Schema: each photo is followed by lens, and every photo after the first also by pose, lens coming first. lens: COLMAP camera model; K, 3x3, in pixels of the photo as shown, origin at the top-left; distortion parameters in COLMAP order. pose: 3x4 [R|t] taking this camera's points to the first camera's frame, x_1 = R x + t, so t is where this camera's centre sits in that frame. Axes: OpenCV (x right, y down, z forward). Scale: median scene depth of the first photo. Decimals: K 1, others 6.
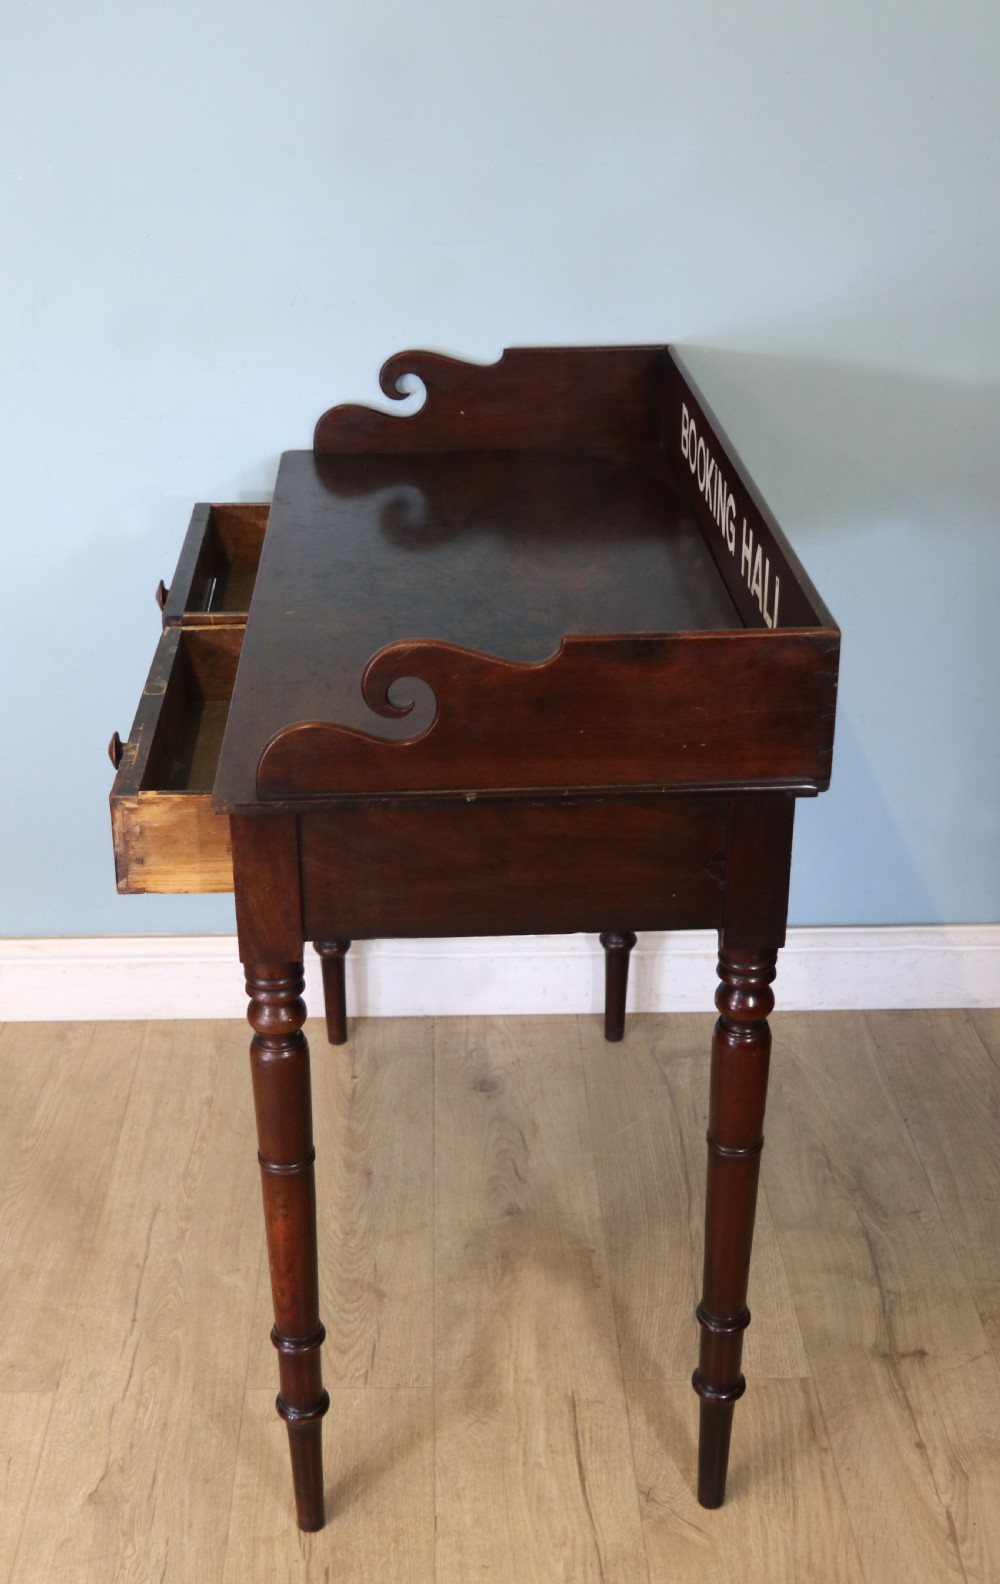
lens RADIAL K [[1869.2, 0, 429.0], [0, 1869.2, 791.8], [0, 0, 1]] dist [-0.066099, 0.210477]
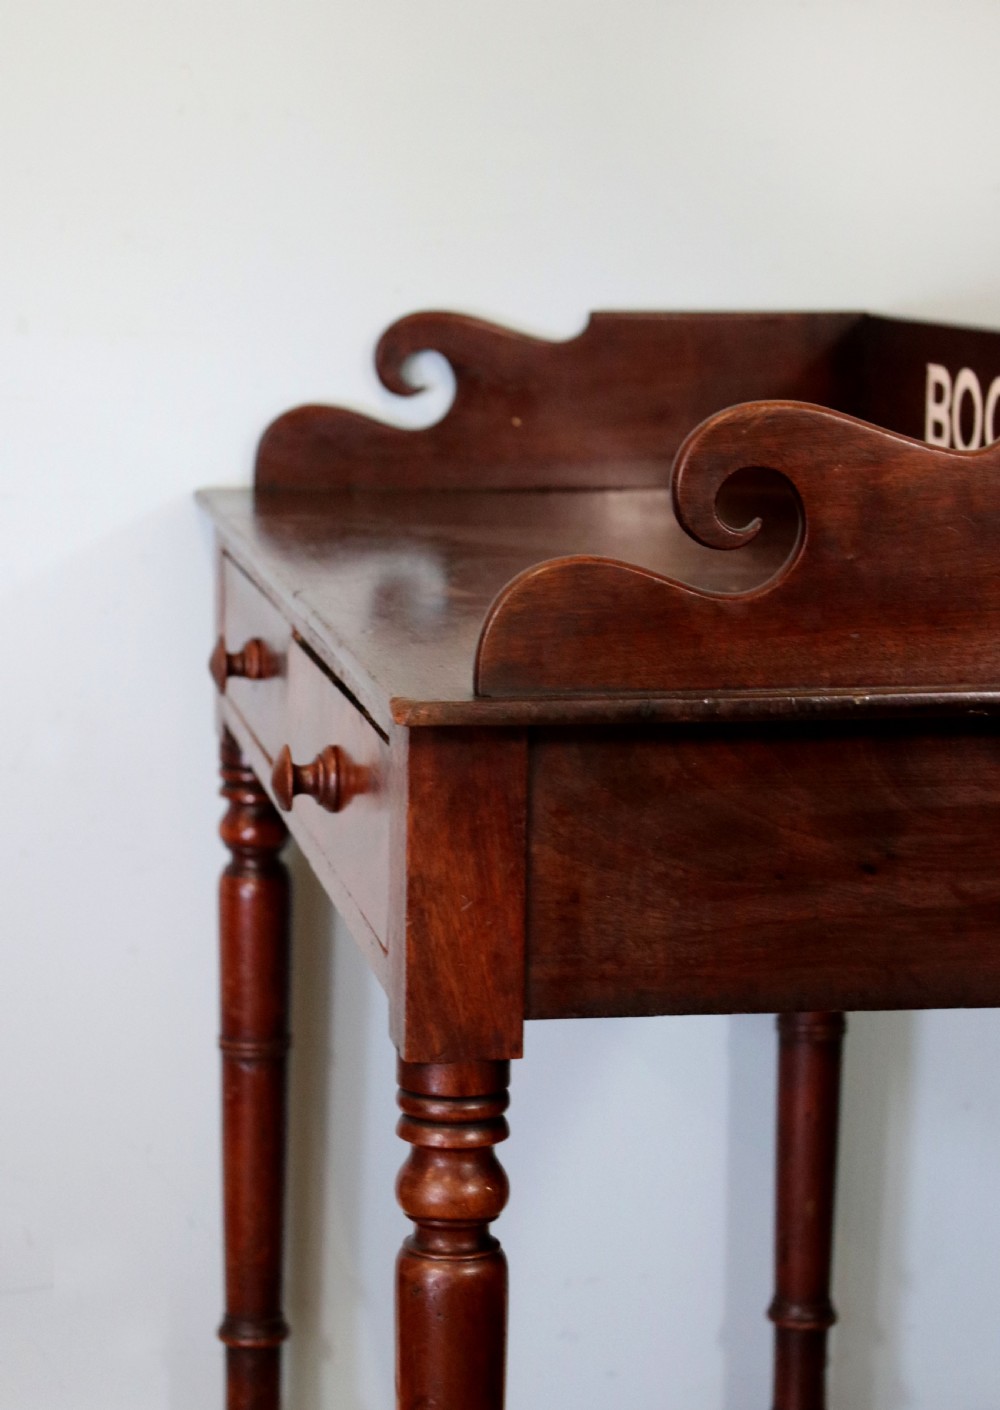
lens RADIAL K [[3481.3, 0, 453.8], [0, 3481.3, 667.9], [0, 0, 1]] dist [0.200926, 0.186157]
pose [[0.989878, 0.011903, 0.141418, -0.173961], [0.031494, 0.953205, -0.300680, 0.215609], [-0.138379, 0.302091, 0.943182, 0.021479]]
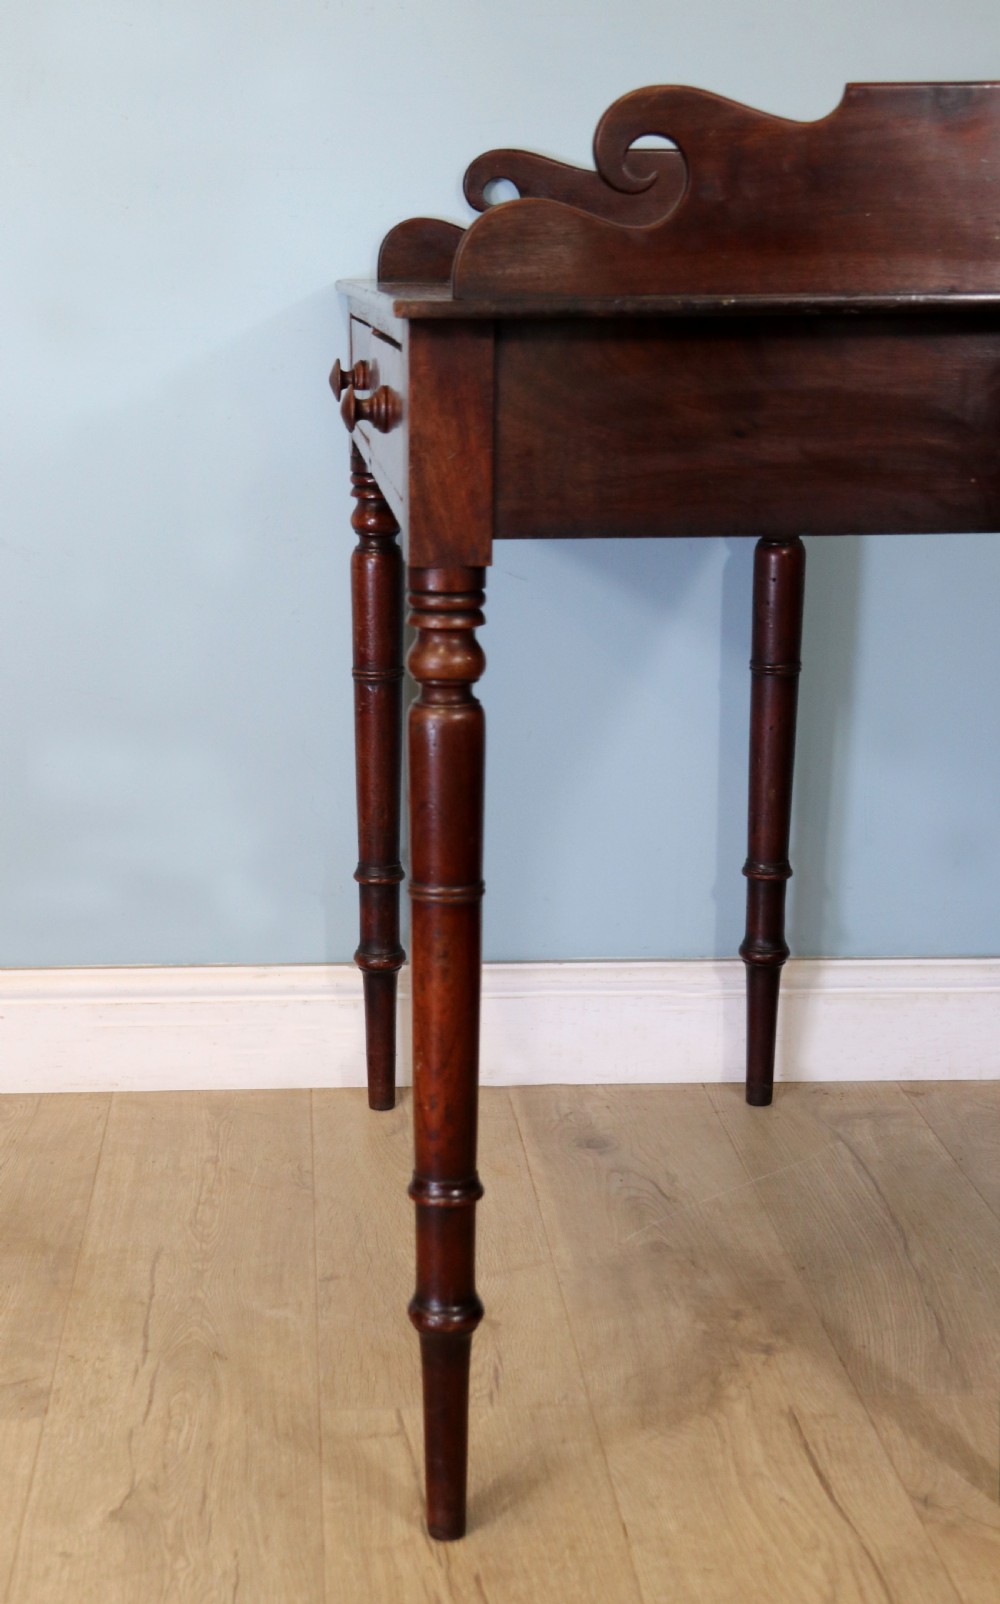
lens RADIAL K [[2504.7, 0, 416.3], [0, 2504.7, 721.6], [0, 0, 1]] dist [0.064860, 0.178649]
pose [[0.998646, 0.010264, 0.051005, -0.113584], [0.003277, 0.965991, -0.258556, 0.316571], [-0.051925, 0.258373, 0.964649, 0.023796]]
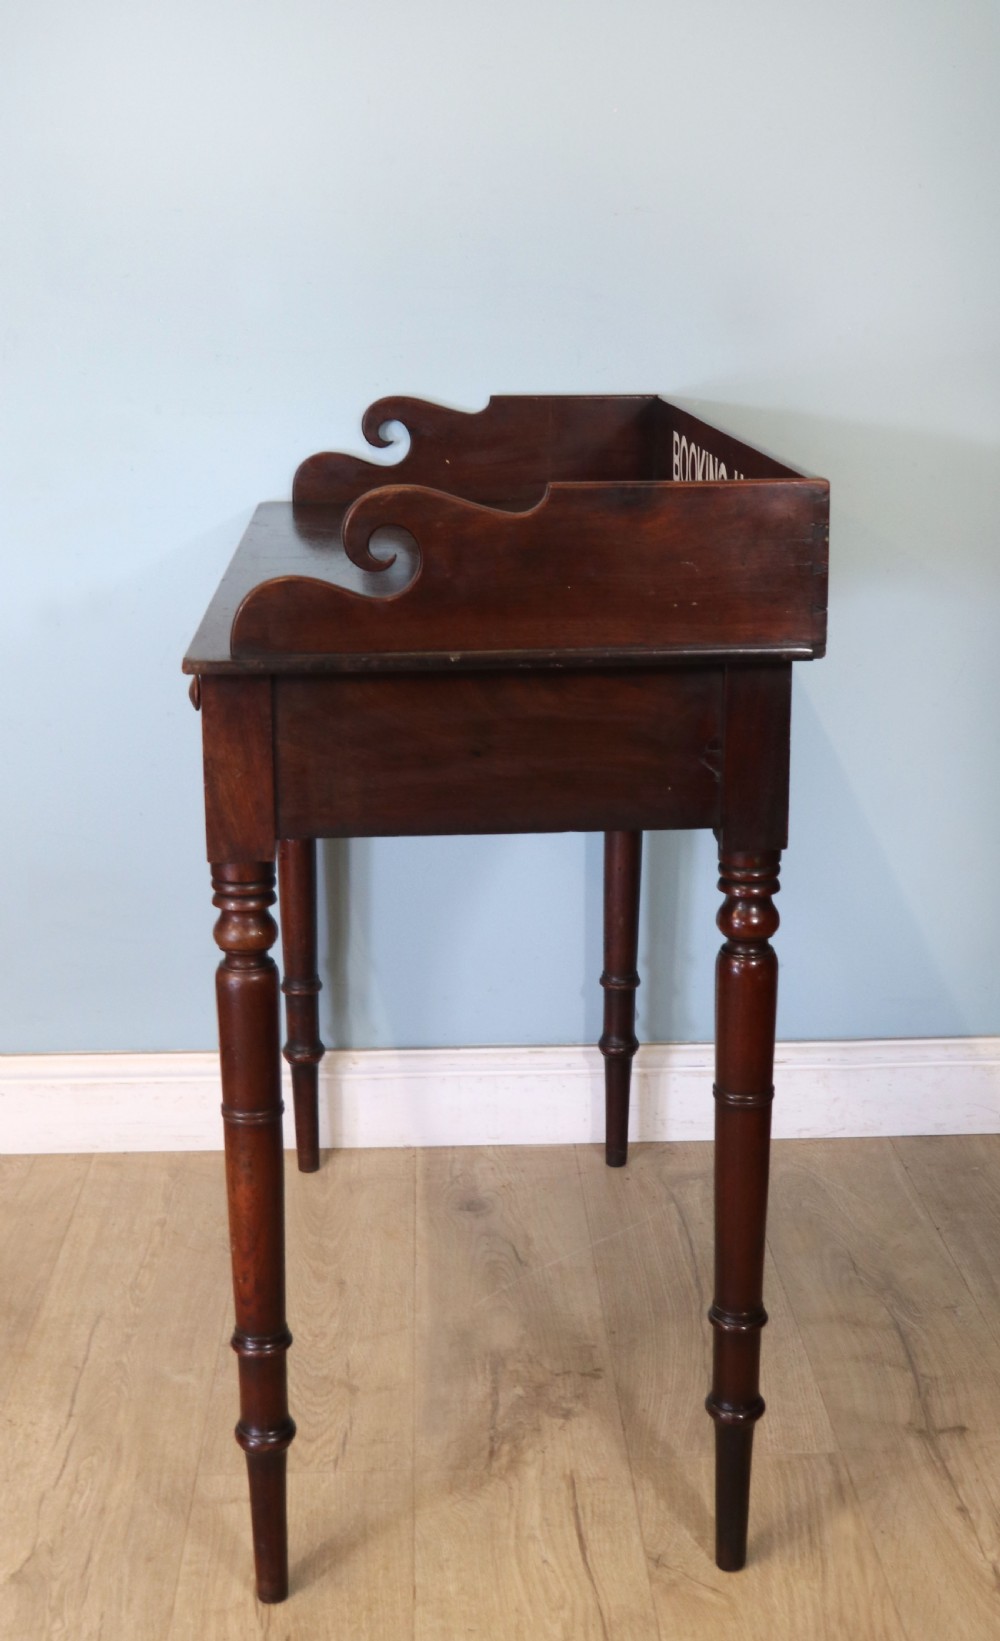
lens RADIAL K [[2084.8, 0, 532.2], [0, 2084.8, 753.0], [0, 0, 1]] dist [-0.072886, 0.147585]
pose [[0.998412, 0.006171, 0.055990, 0.001713], [0.005816, 0.977375, -0.211432, 0.196538], [-0.056028, 0.211422, 0.975788, -0.025729]]
